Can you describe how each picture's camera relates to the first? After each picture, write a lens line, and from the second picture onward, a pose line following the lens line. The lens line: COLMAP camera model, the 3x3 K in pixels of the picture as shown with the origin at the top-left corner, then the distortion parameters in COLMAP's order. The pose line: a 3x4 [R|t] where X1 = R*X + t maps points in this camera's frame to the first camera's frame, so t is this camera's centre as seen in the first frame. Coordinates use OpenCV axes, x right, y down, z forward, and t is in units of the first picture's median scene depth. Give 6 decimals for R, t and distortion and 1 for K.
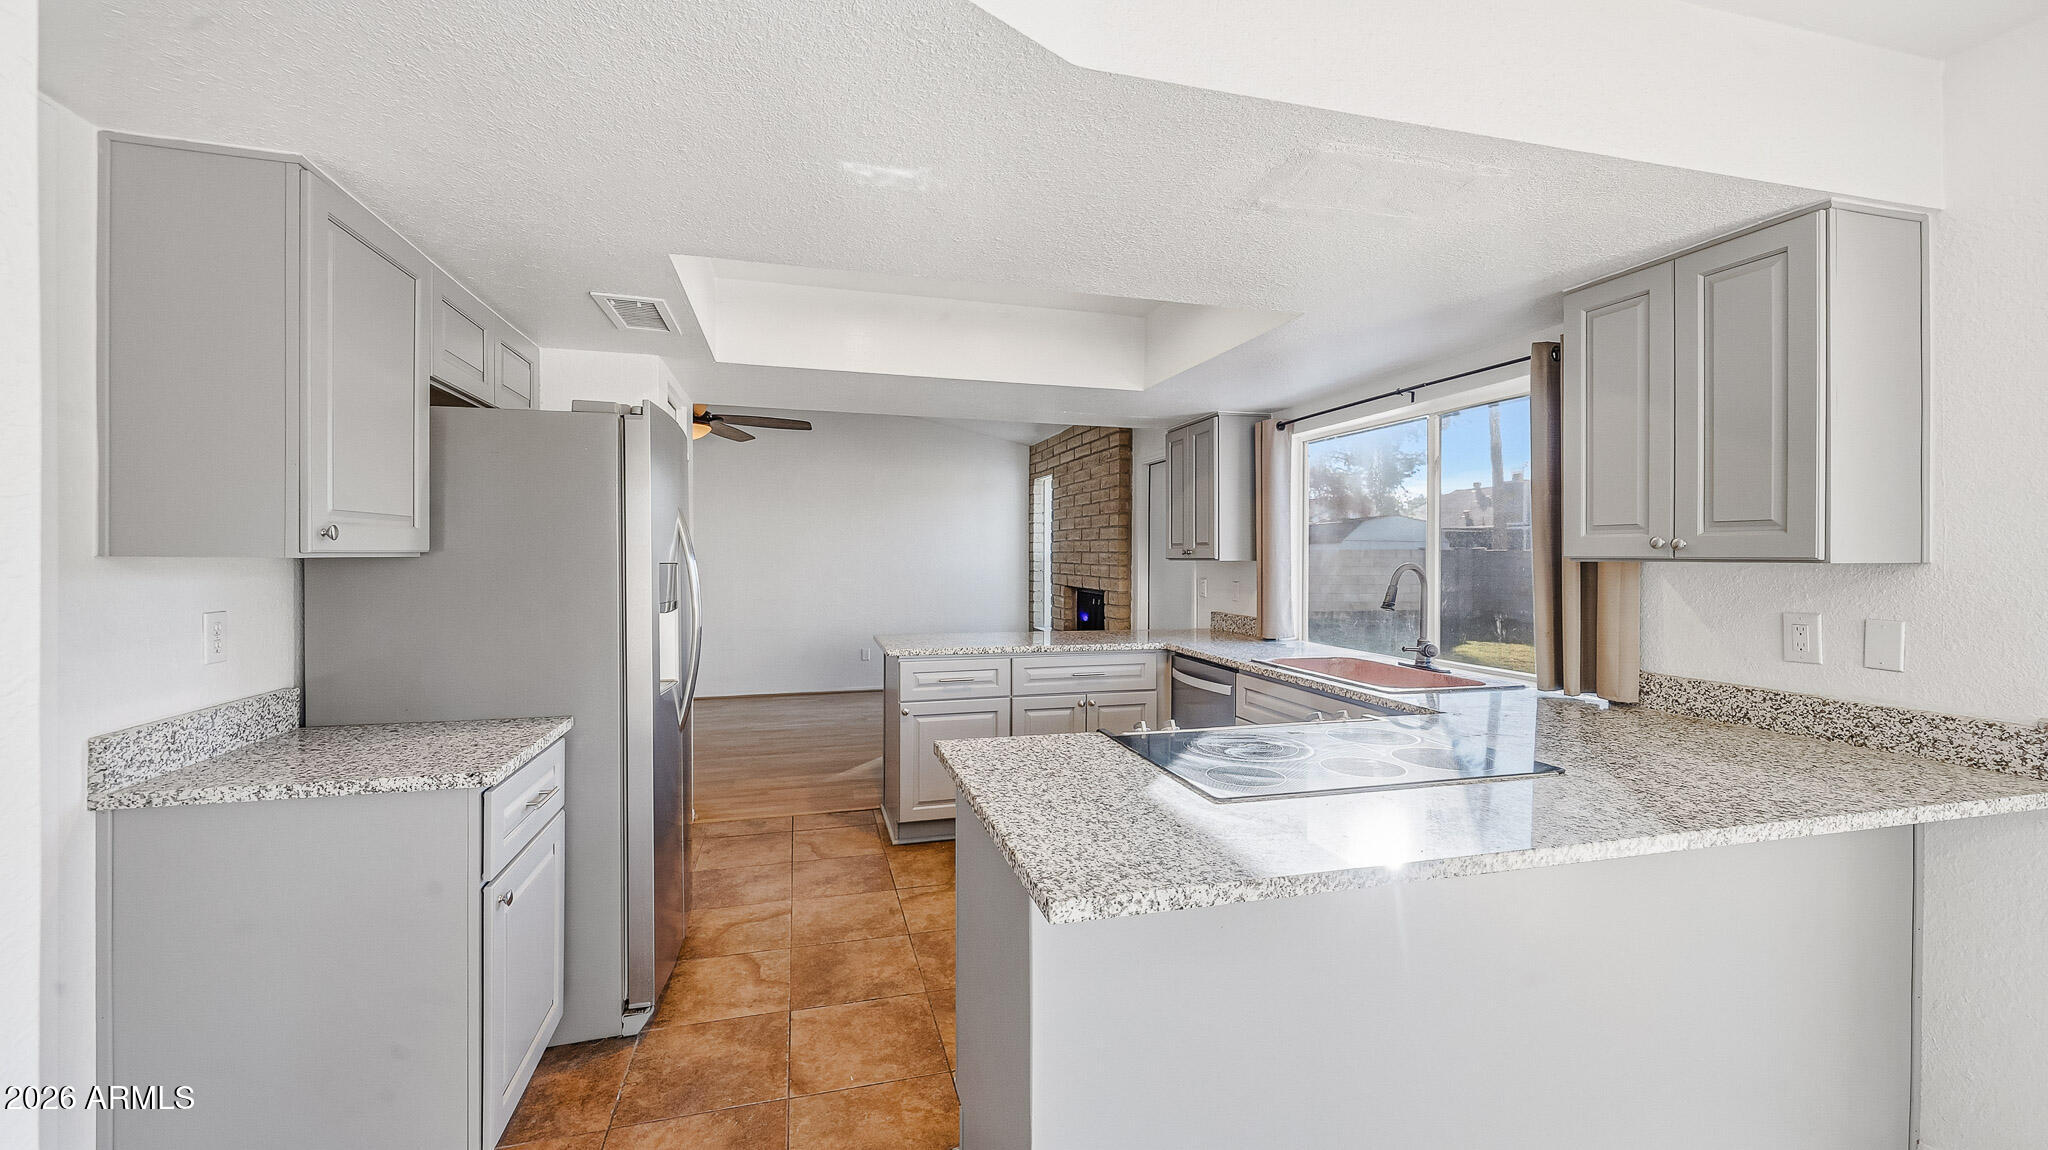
lens RADIAL K [[811.8, 0, 1032.7], [0, 811.8, 566.4], [0, 0, 1]] dist [0.000034, 0.000072]
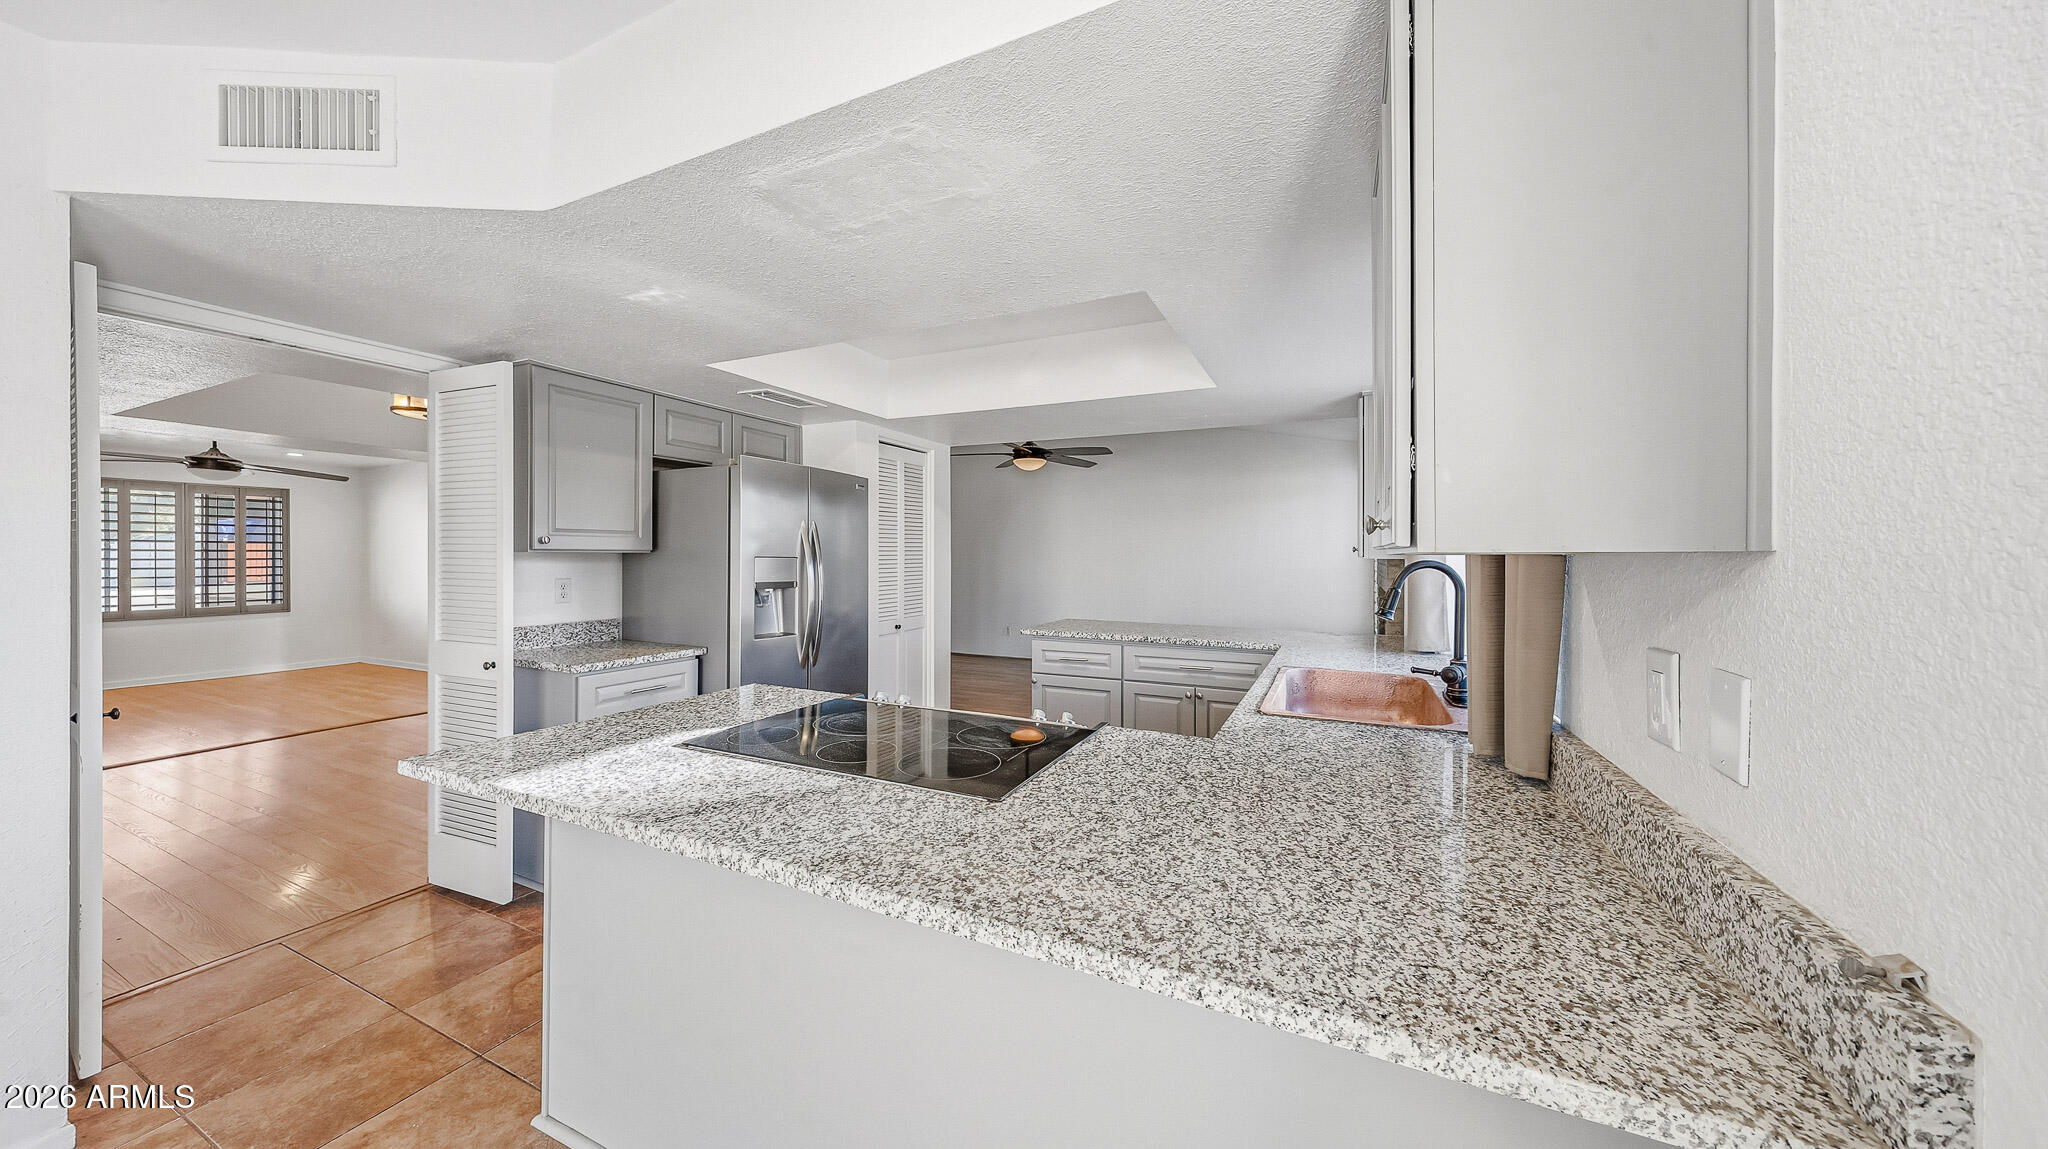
lens RADIAL K [[679.9, 0, 1022.3], [0, 679.9, 560.1], [0, 0, 1]] dist [0.001134, 0.000081]
pose [[0.752680, 0.001981, -0.658384, 0.594036], [-0.008508, 0.999941, -0.006718, 0.003971], [0.658332, 0.010658, 0.752653, 0.253281]]
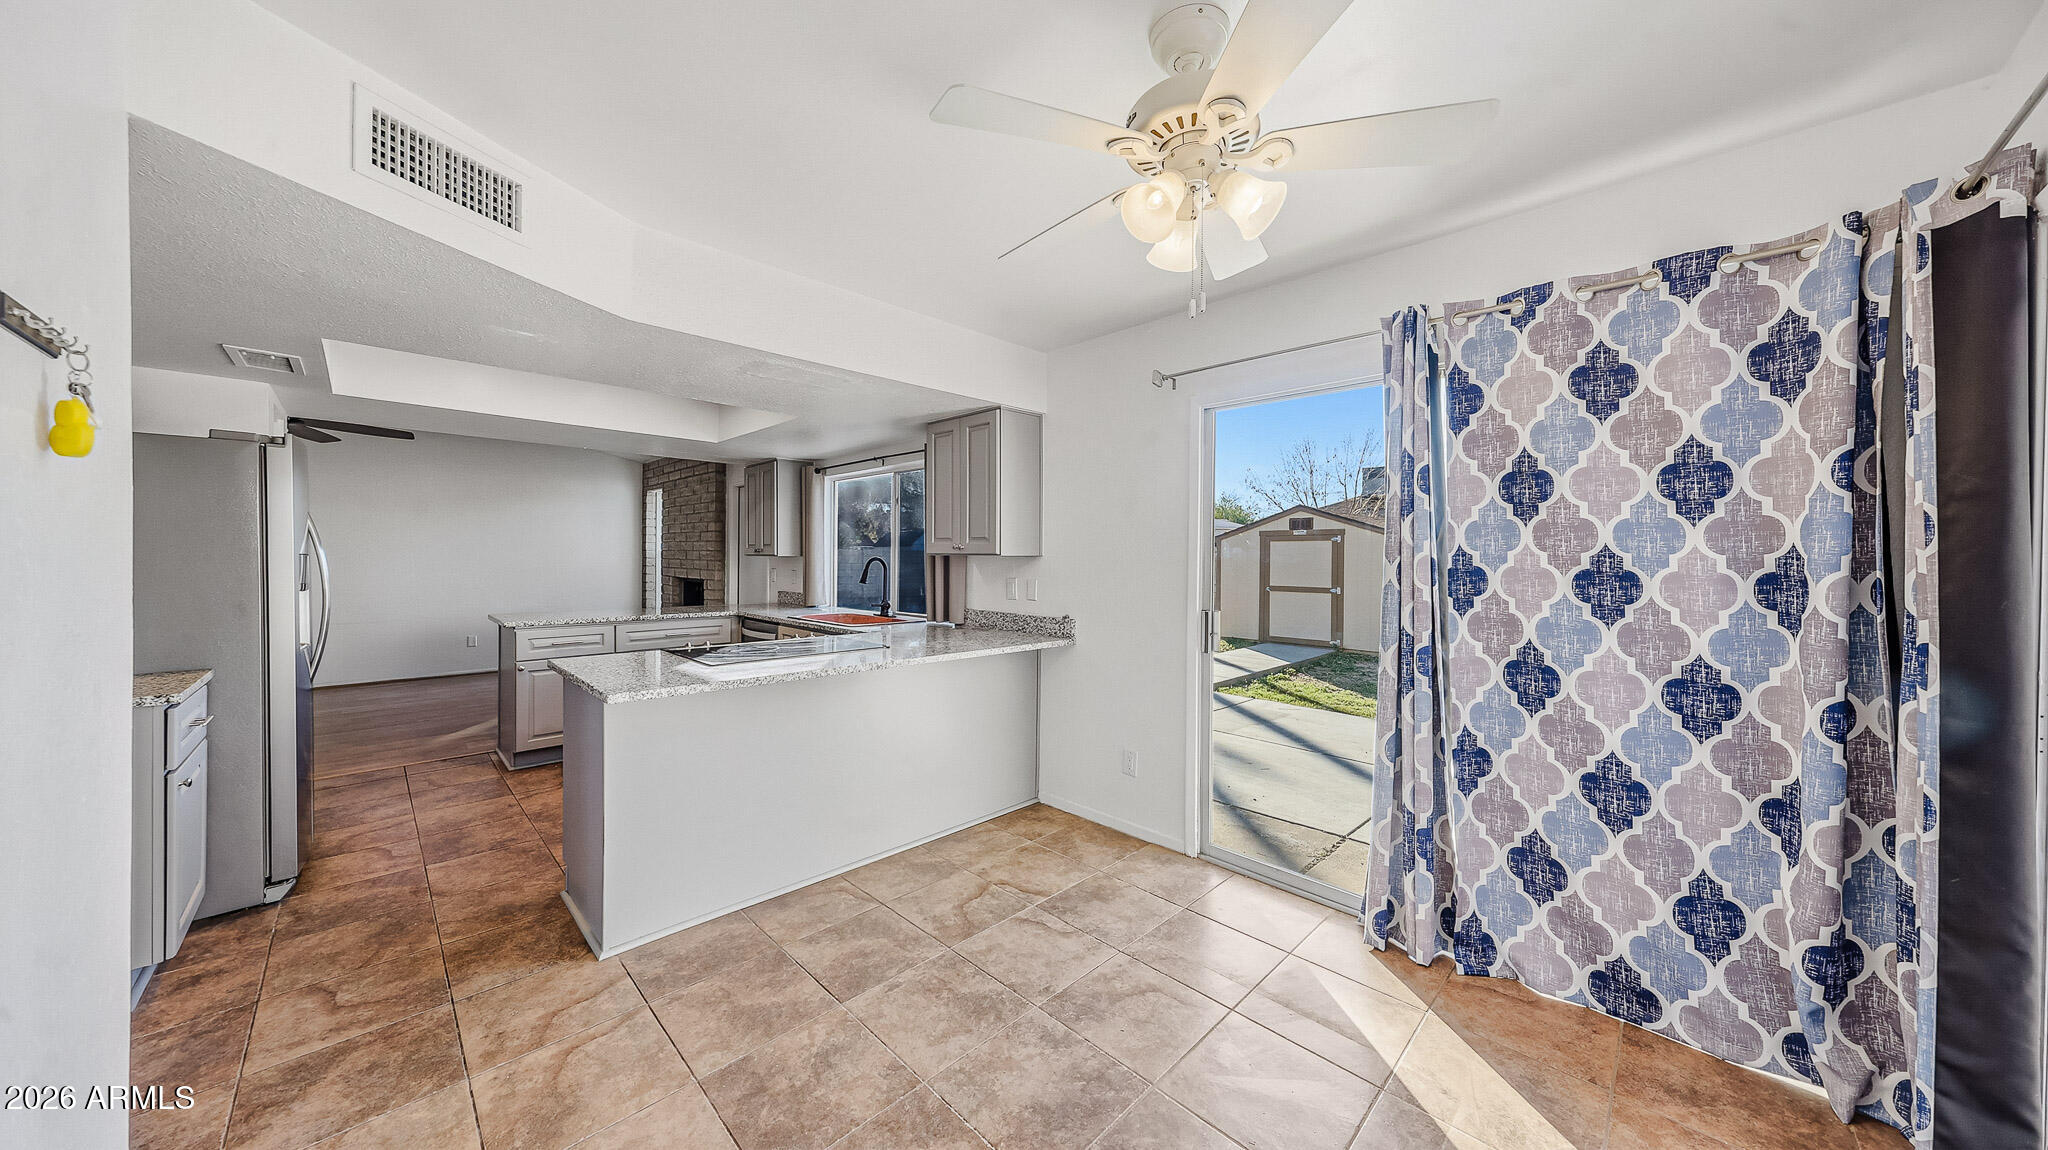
lens RADIAL K [[658.4, 0, 1025.4], [0, 658.4, 565.7], [0, 0, 1]] dist [0.000207, 0.000001]
pose [[0.874794, -0.003195, 0.484484, 0.052517], [0.002097, 0.999994, 0.002809, 0.011326], [-0.484490, -0.001441, 0.874795, -0.409373]]
